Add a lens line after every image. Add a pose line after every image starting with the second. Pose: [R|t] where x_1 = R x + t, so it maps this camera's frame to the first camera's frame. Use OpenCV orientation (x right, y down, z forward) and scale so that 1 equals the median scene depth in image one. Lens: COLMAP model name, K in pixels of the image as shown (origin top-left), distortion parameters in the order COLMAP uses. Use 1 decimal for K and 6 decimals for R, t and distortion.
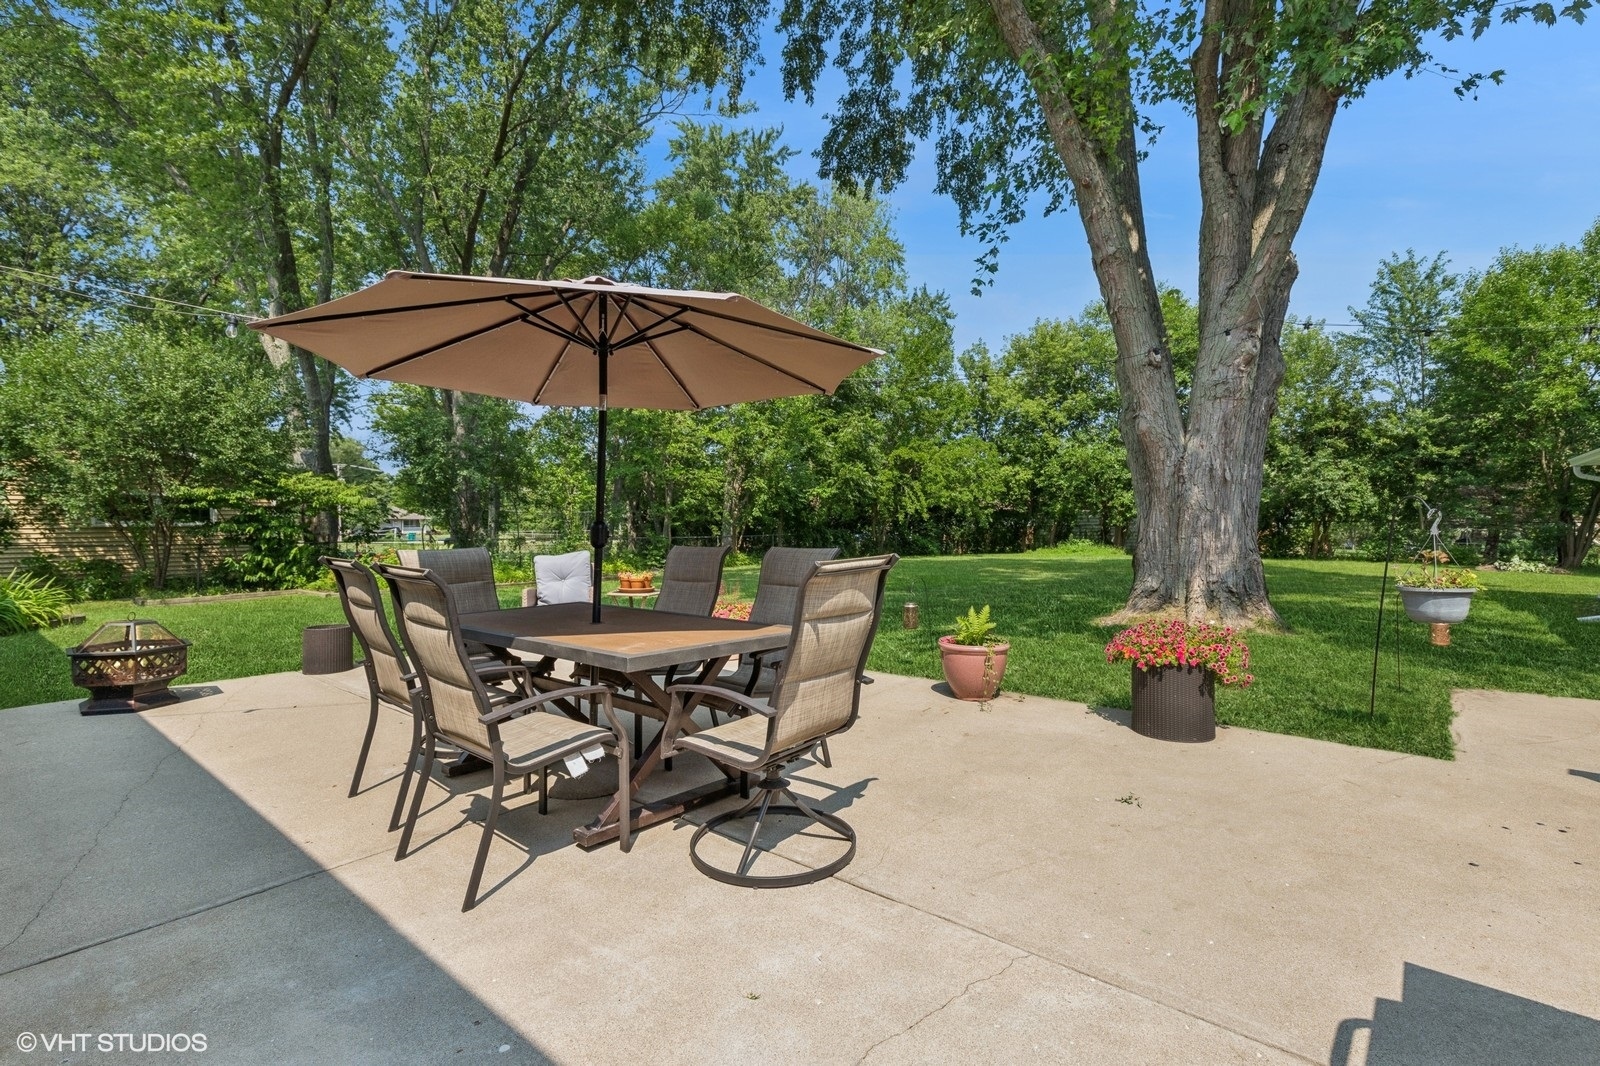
lens RADIAL K [[734.6, 0, 810.3], [0, 734.6, 527.9], [0, 0, 1]] dist [0.006578, -0.000249]
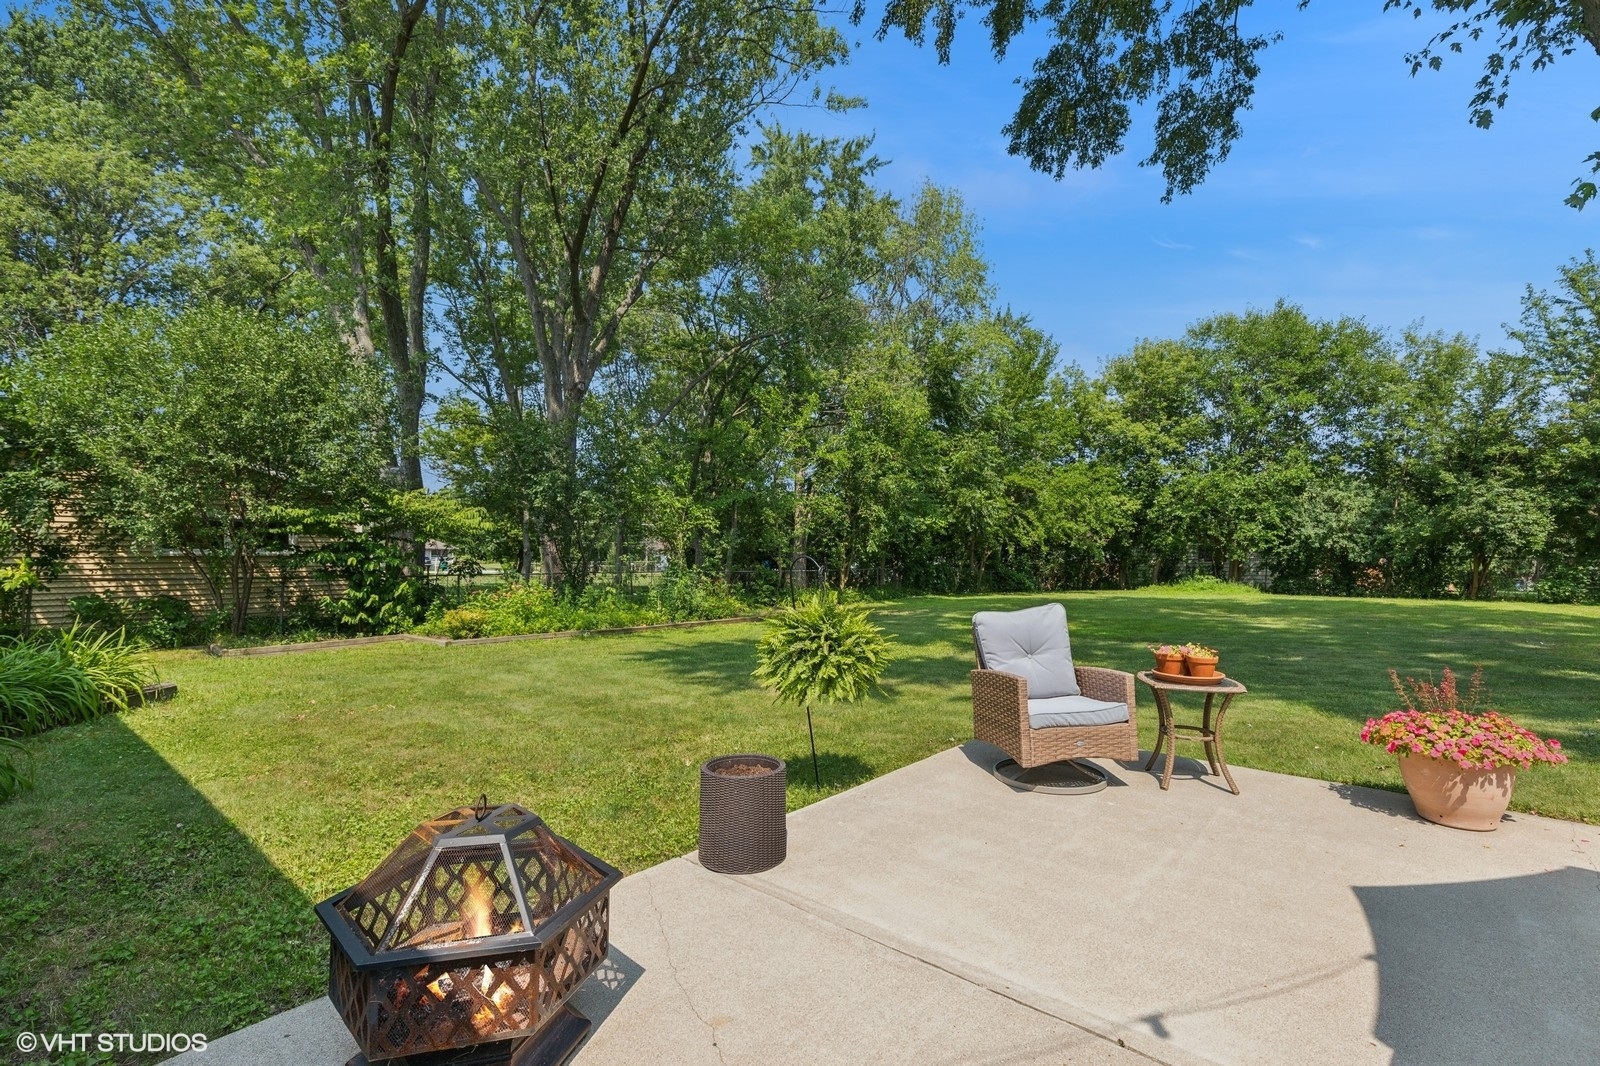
lens RADIAL K [[743.7, 0, 840.5], [0, 743.7, 545.3], [0, 0, 1]] dist [0.002293, 0.000308]
pose [[0.999962, 0.006248, -0.006006, -0.181712], [-0.006366, 0.999783, -0.019815, -0.001027], [0.005881, 0.019852, 0.999786, 0.156166]]
